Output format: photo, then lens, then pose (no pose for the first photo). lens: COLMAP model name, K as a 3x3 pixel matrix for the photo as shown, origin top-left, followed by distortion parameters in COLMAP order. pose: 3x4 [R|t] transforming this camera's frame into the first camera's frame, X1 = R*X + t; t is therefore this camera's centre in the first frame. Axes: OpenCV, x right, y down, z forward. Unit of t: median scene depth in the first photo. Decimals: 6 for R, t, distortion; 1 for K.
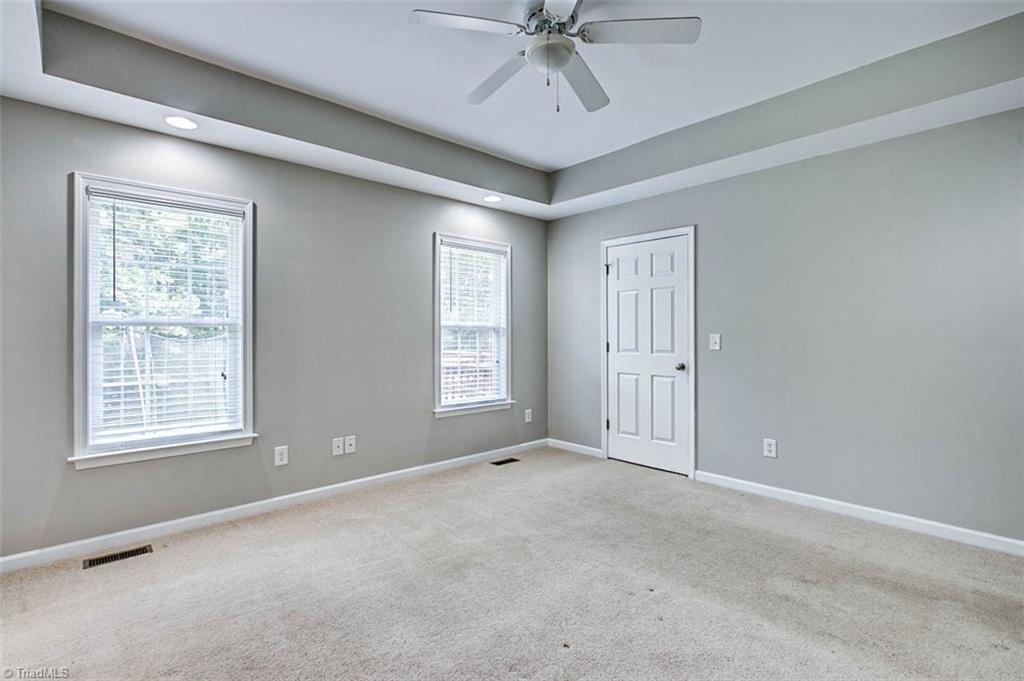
lens RADIAL K [[483.5, 0, 513.0], [0, 483.5, 327.3], [0, 0, 1]] dist [0.001017, 0.000124]
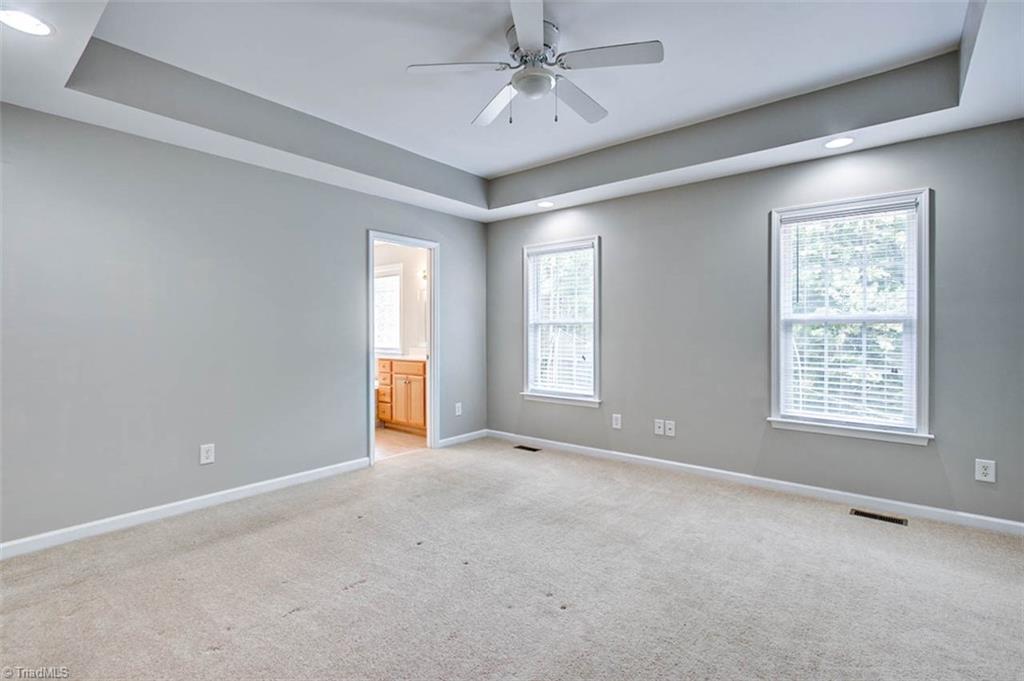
lens RADIAL K [[469.6, 0, 515.7], [0, 469.6, 334.5], [0, 0, 1]] dist [-0.003008, -0.000315]
pose [[0.143686, -0.003801, -0.989616, 0.796212], [0.001179, 0.999993, -0.003670, 0.033717], [0.989623, -0.000639, 0.143689, 0.571193]]
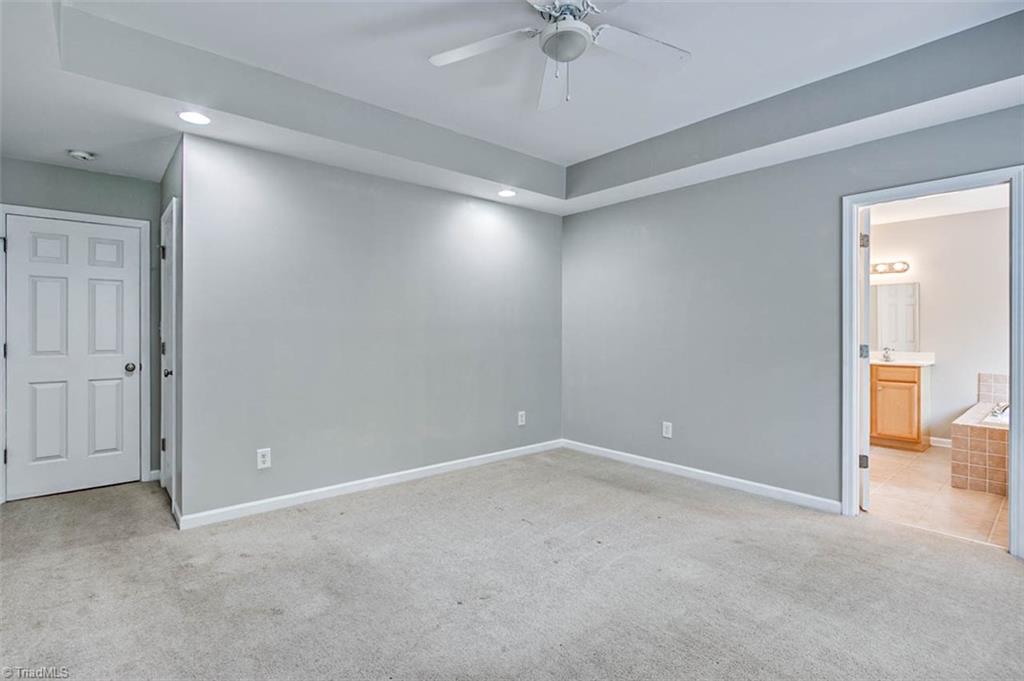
lens RADIAL K [[490.6, 0, 512.0], [0, 490.6, 340.5], [0, 0, 1]] dist [-0.005636, -0.000504]
pose [[-0.999533, -0.012409, 0.027920, 0.106775], [-0.011879, 0.999748, 0.019065, 0.023401], [-0.028149, 0.018725, -0.999428, 1.370037]]
